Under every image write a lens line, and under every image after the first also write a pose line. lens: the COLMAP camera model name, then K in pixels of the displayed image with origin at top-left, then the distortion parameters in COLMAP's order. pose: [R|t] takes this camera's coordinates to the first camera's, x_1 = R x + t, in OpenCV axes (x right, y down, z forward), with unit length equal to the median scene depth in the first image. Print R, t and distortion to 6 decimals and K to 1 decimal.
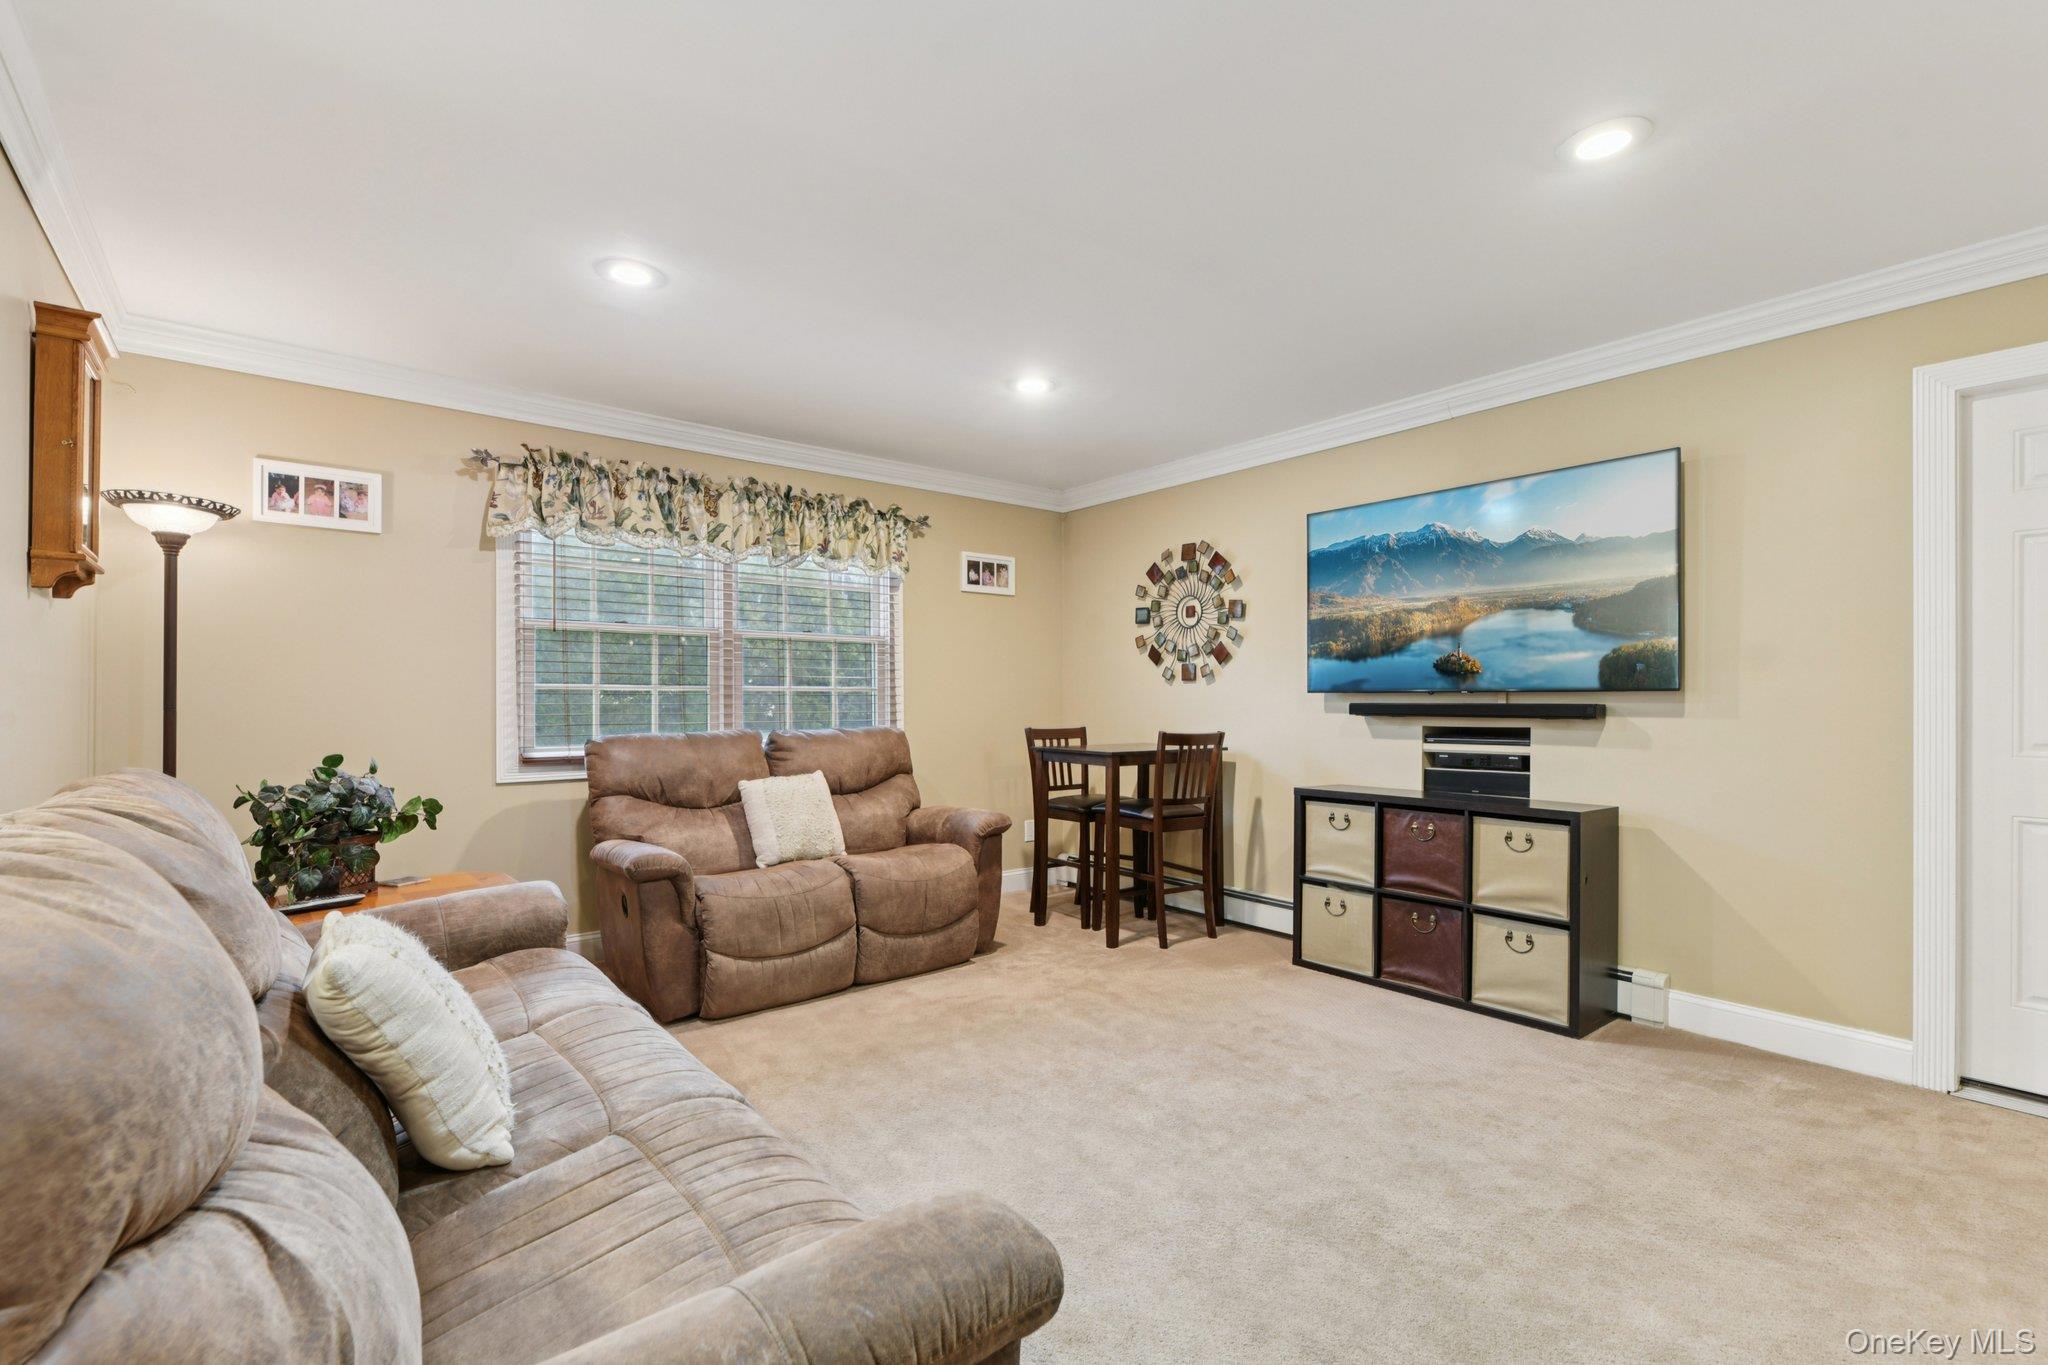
lens RADIAL K [[919.2, 0, 972.9], [0, 919.2, 694.5], [0, 0, 1]] dist [-0.000424, -0.001956]
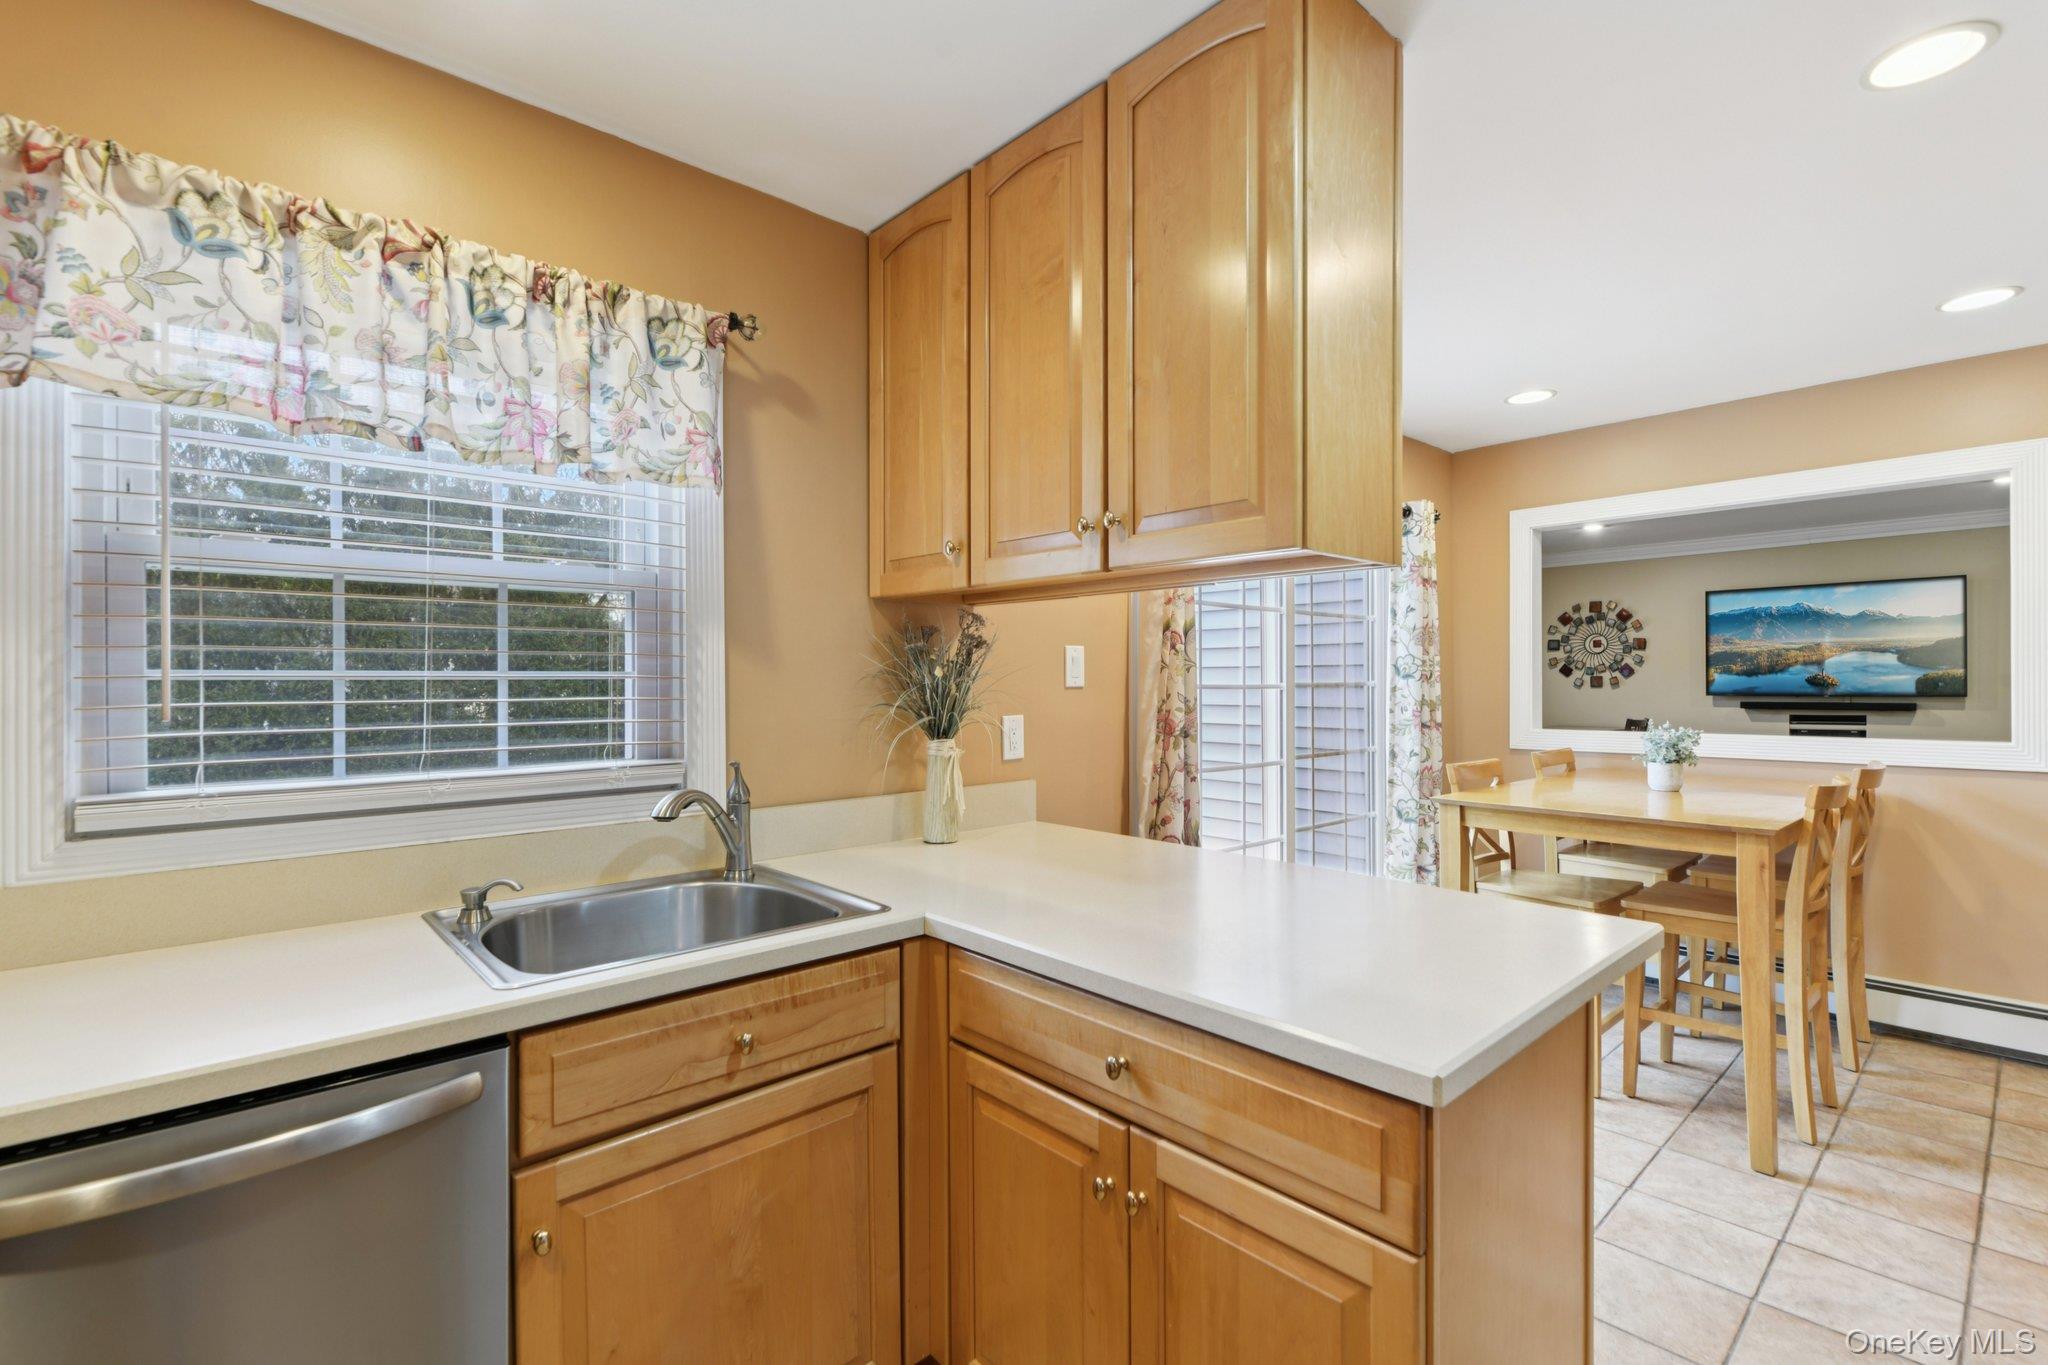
lens RADIAL K [[919.2, 0, 1030.1], [0, 919.2, 682.1], [0, 0, 1]] dist [-0.000424, -0.001956]
pose [[0.997619, -0.010611, 0.068139, -0.958272], [0.010589, 0.999944, 0.000679, -0.039376], [-0.068142, 0.000044, 0.997676, -0.586888]]
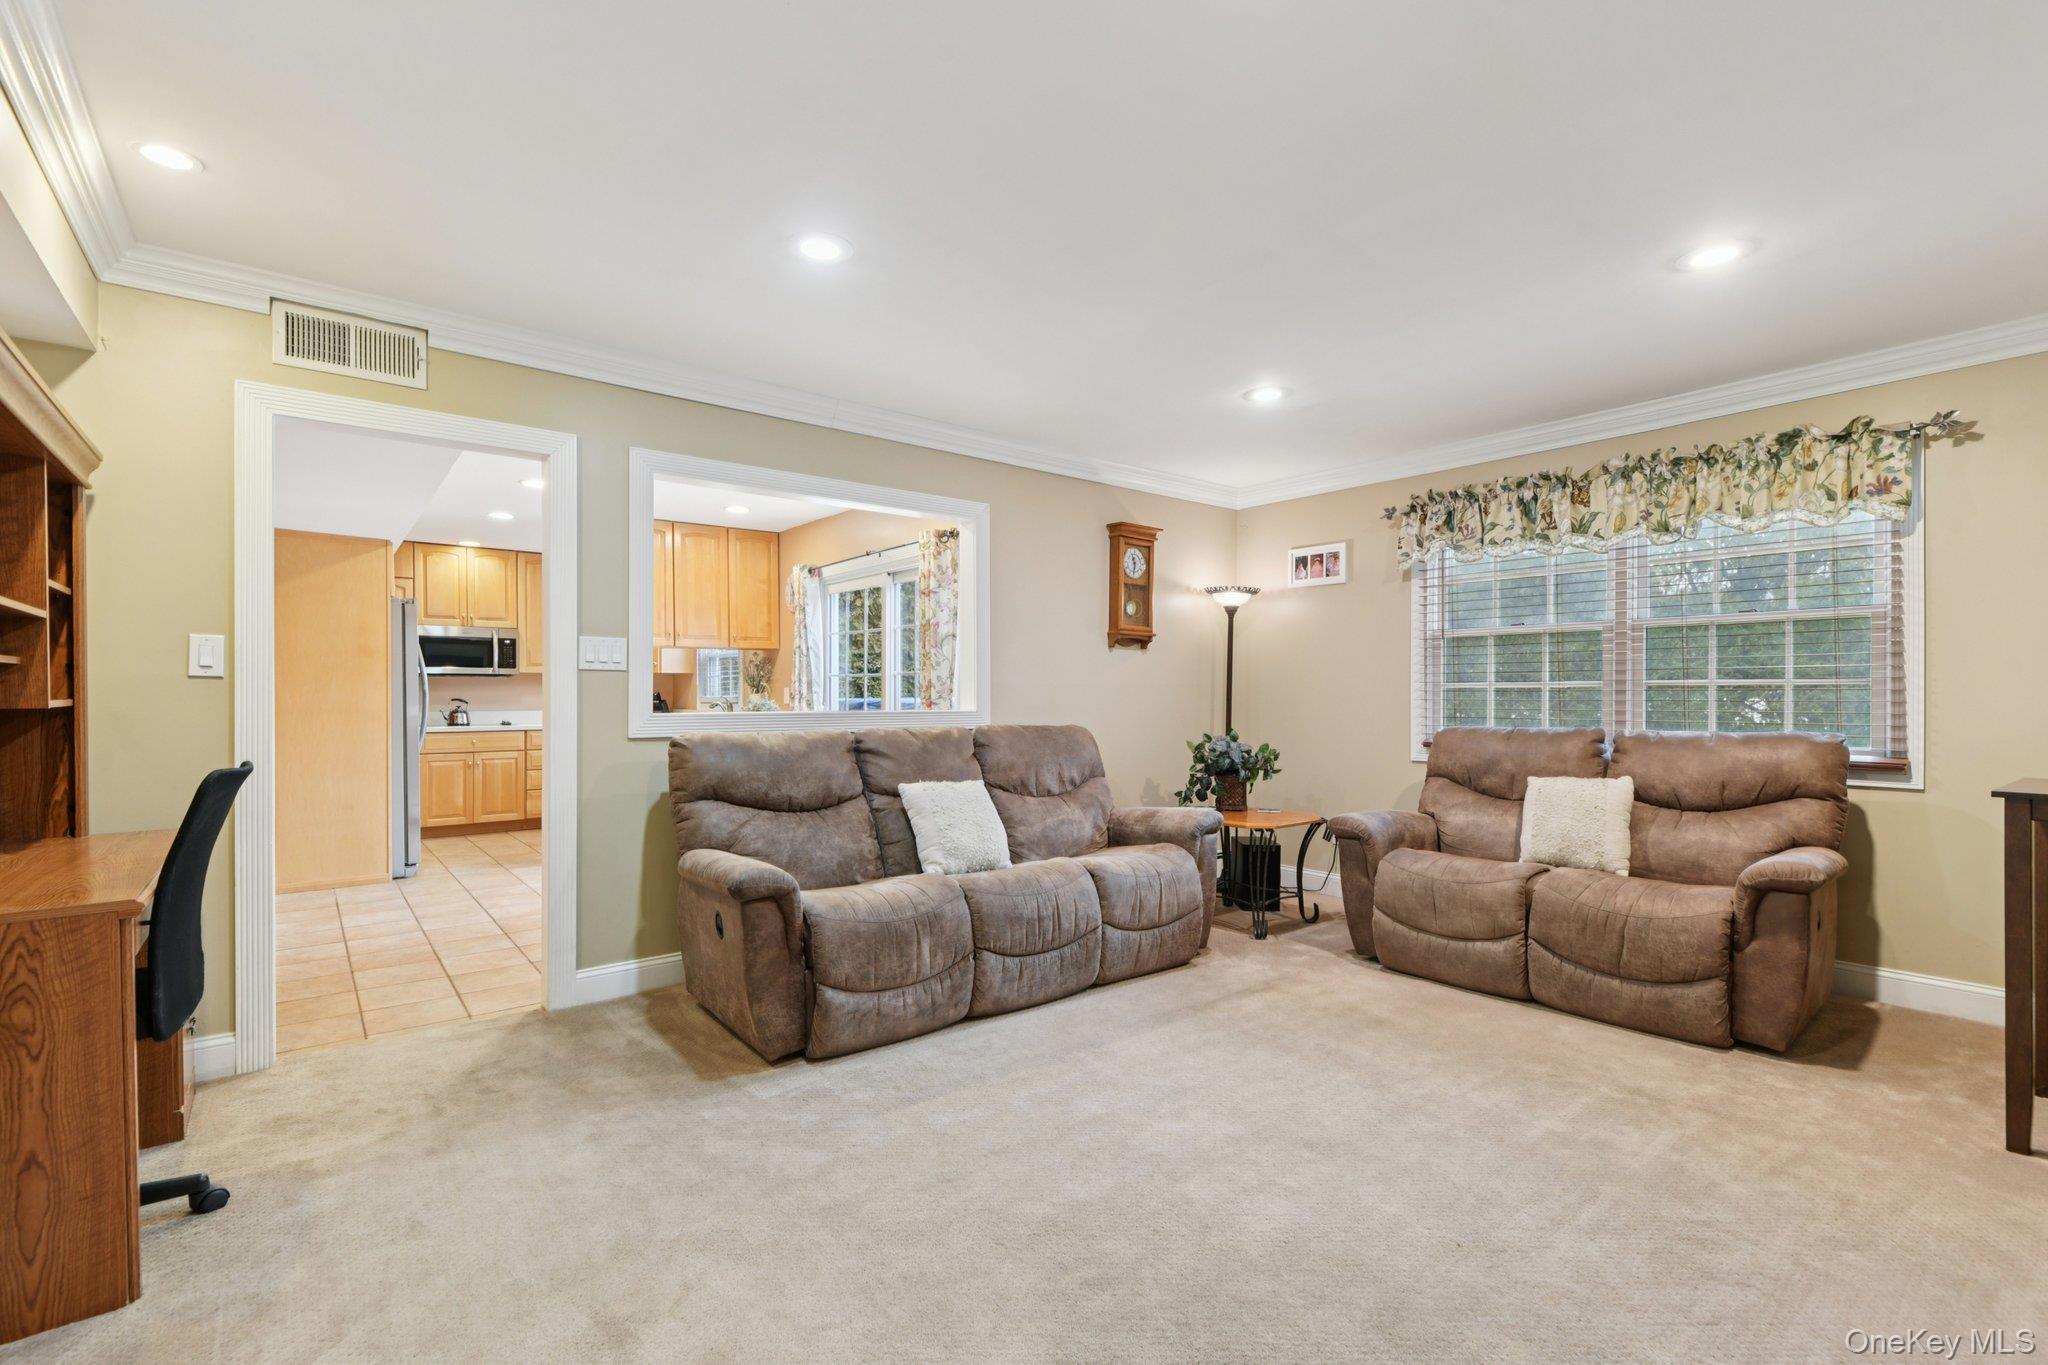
lens RADIAL K [[919.2, 0, 1044.3], [0, 919.2, 685.9], [0, 0, 1]] dist [-0.000424, -0.001956]
pose [[0.021953, -0.012123, -0.999686, 0.755597], [0.005404, 0.999913, -0.012007, 0.003894], [0.999744, -0.005138, 0.022017, 0.457612]]
